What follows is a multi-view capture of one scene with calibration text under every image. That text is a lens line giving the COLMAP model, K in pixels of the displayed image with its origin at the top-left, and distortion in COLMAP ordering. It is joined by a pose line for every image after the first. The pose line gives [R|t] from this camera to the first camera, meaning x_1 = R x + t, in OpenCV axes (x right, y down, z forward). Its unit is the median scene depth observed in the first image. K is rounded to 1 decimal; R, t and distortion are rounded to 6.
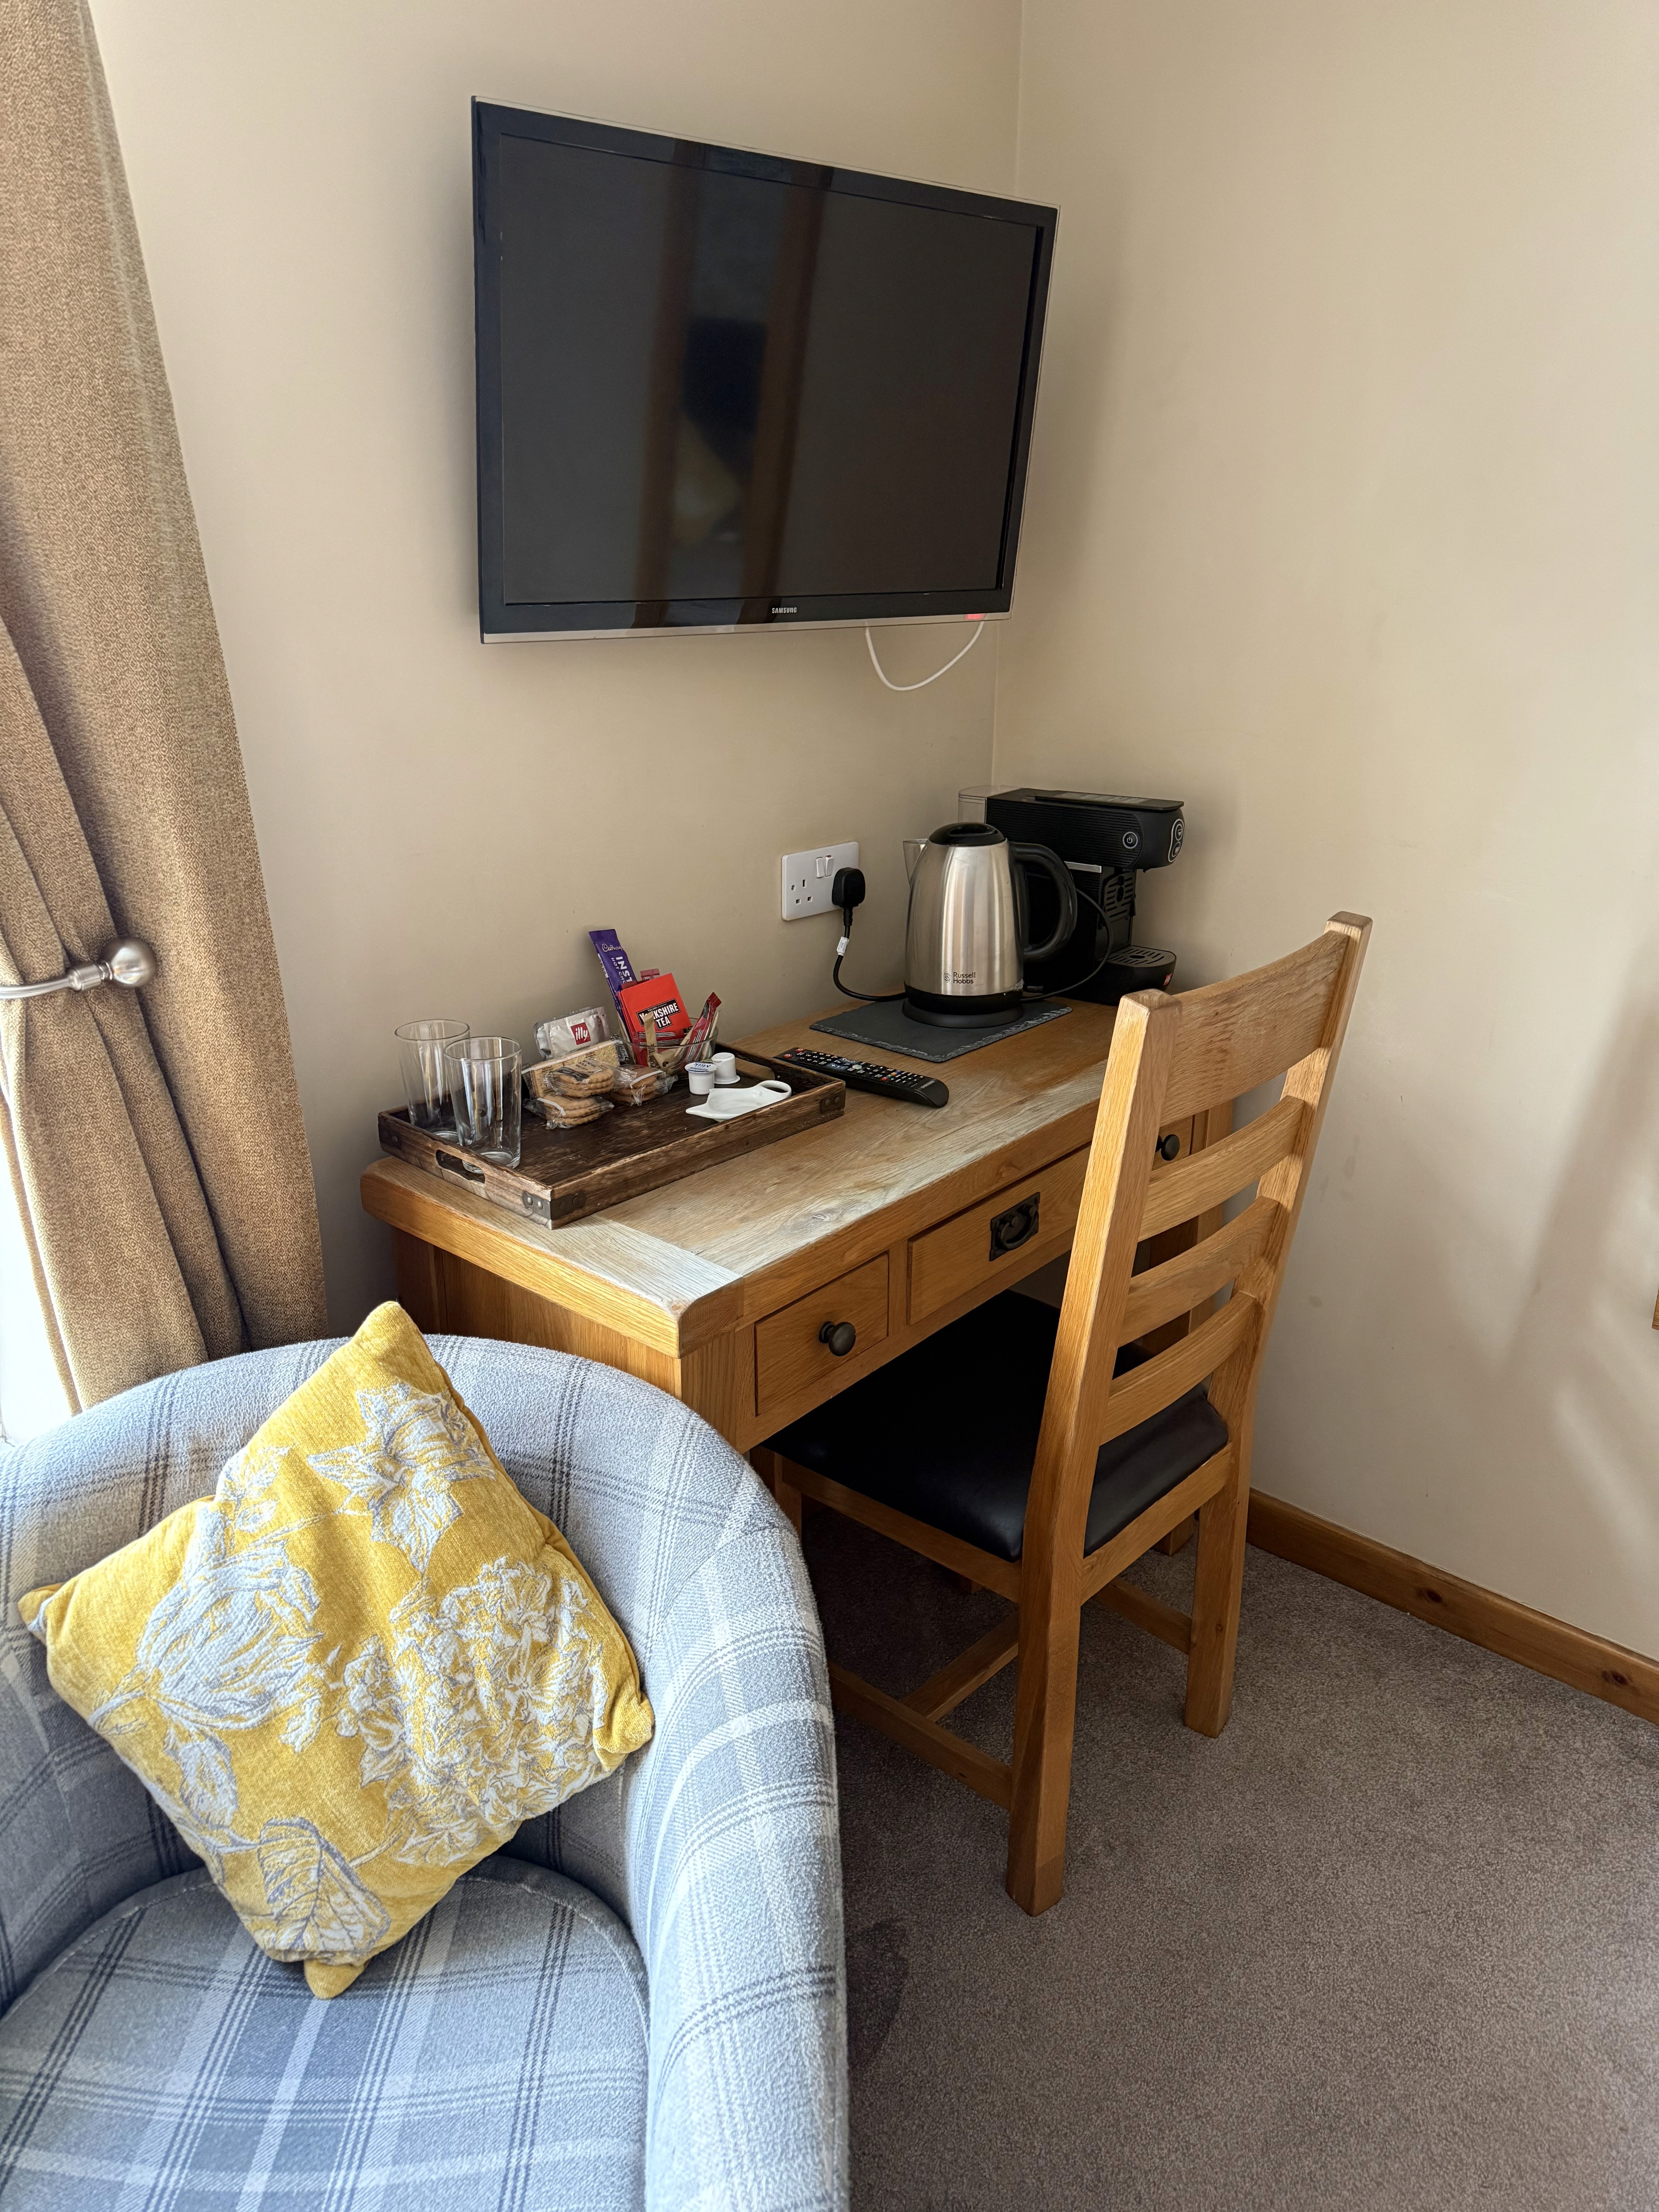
lens RADIAL K [[1572.0, 0, 841.5], [0, 1572.0, 1120.2], [0, 0, 1]] dist [0.040690, -0.052190]
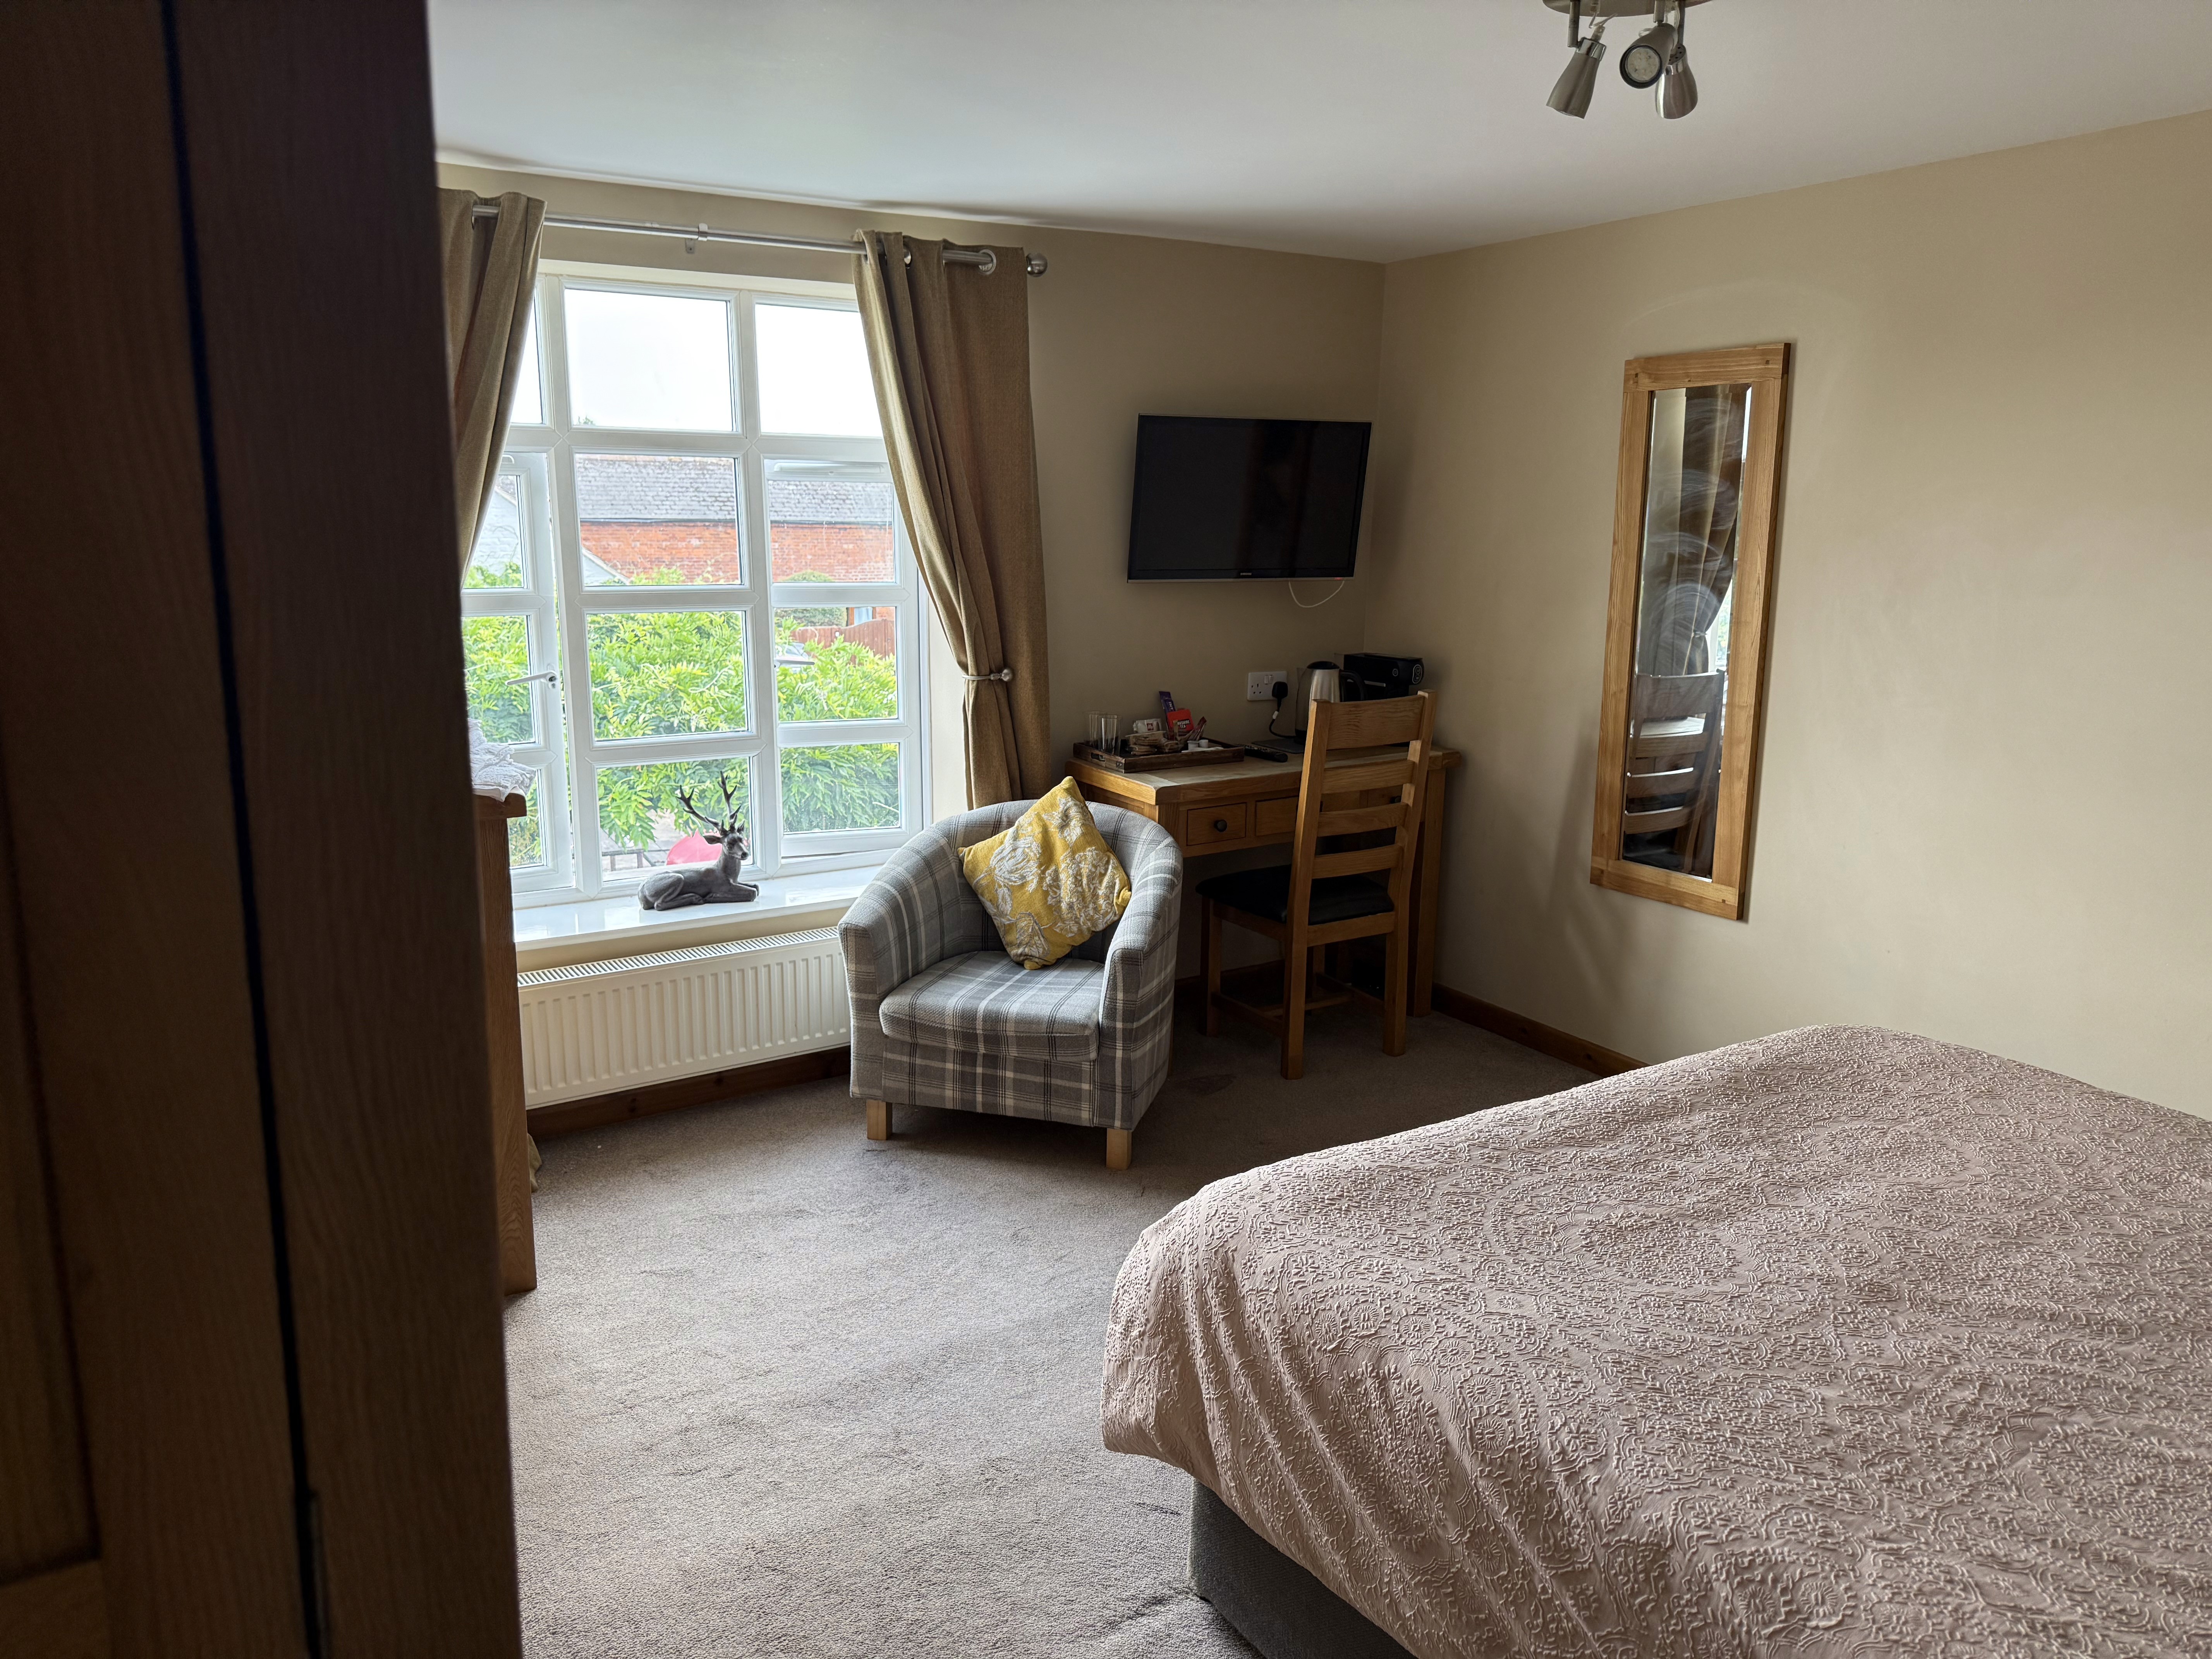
lens RADIAL K [[1572.0, 0, 1097.5], [0, 1572.0, 829.7], [0, 0, 1]] dist [0.040690, -0.052190]
pose [[0.957316, 0.072794, -0.279728, 0.704822], [-0.112181, 0.985479, -0.127464, 0.651065], [0.266388, 0.153404, 0.951580, -2.122370]]
